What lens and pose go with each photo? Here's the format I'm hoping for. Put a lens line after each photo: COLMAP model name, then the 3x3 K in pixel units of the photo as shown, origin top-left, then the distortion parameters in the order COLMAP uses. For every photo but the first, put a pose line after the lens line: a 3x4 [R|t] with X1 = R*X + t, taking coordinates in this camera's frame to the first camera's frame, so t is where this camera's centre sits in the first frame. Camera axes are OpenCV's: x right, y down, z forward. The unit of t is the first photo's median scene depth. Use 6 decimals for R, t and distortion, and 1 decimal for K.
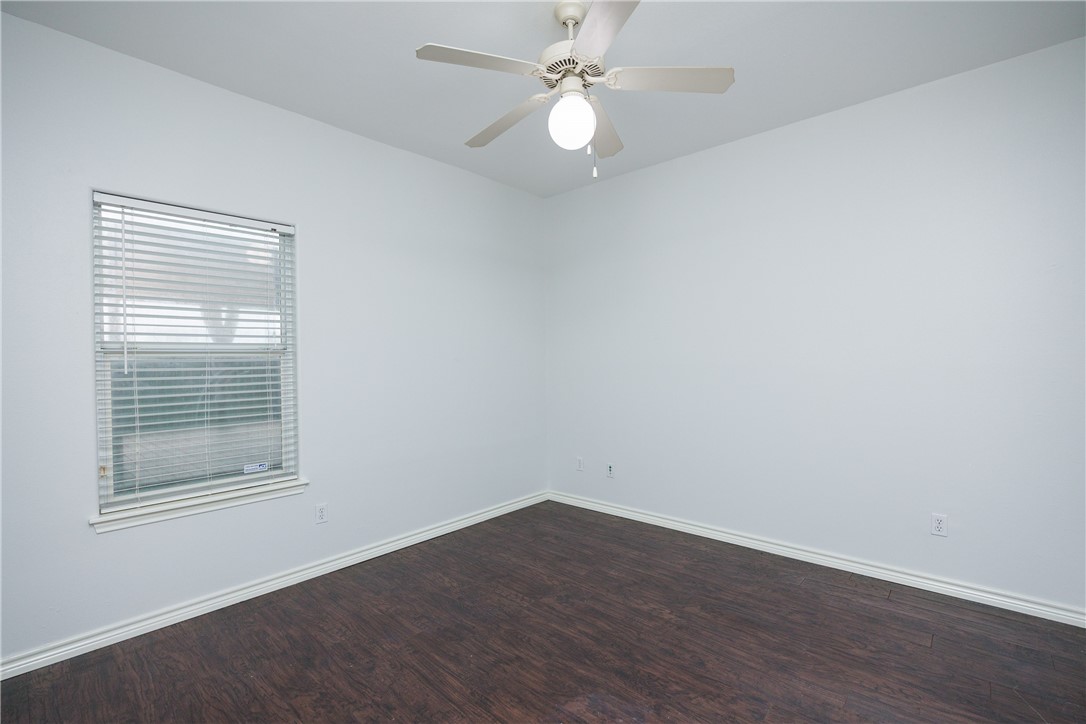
lens RADIAL K [[489.1, 0, 538.5], [0, 489.1, 361.9], [0, 0, 1]] dist [-0.018767, 0.000144]
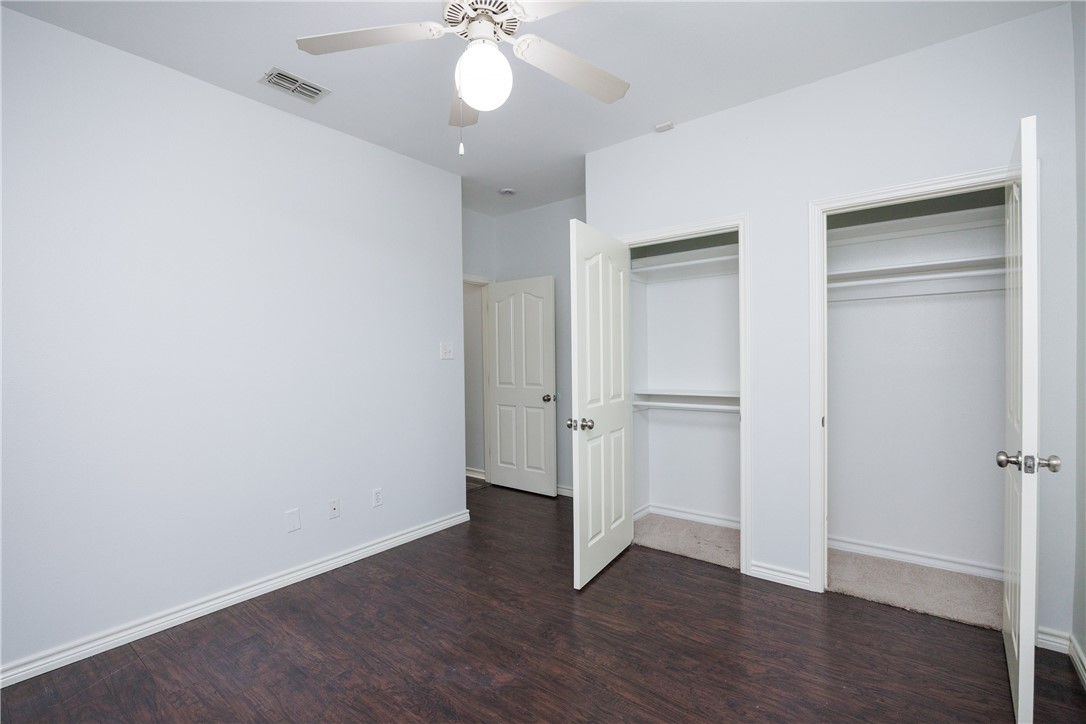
lens RADIAL K [[489.1, 0, 538.5], [0, 489.1, 361.9], [0, 0, 1]] dist [-0.018767, 0.000144]
pose [[-0.997602, 0.028046, -0.063272, 0.046520], [0.026834, 0.999441, 0.019925, -0.018159], [0.063795, 0.018179, -0.997797, 2.009357]]
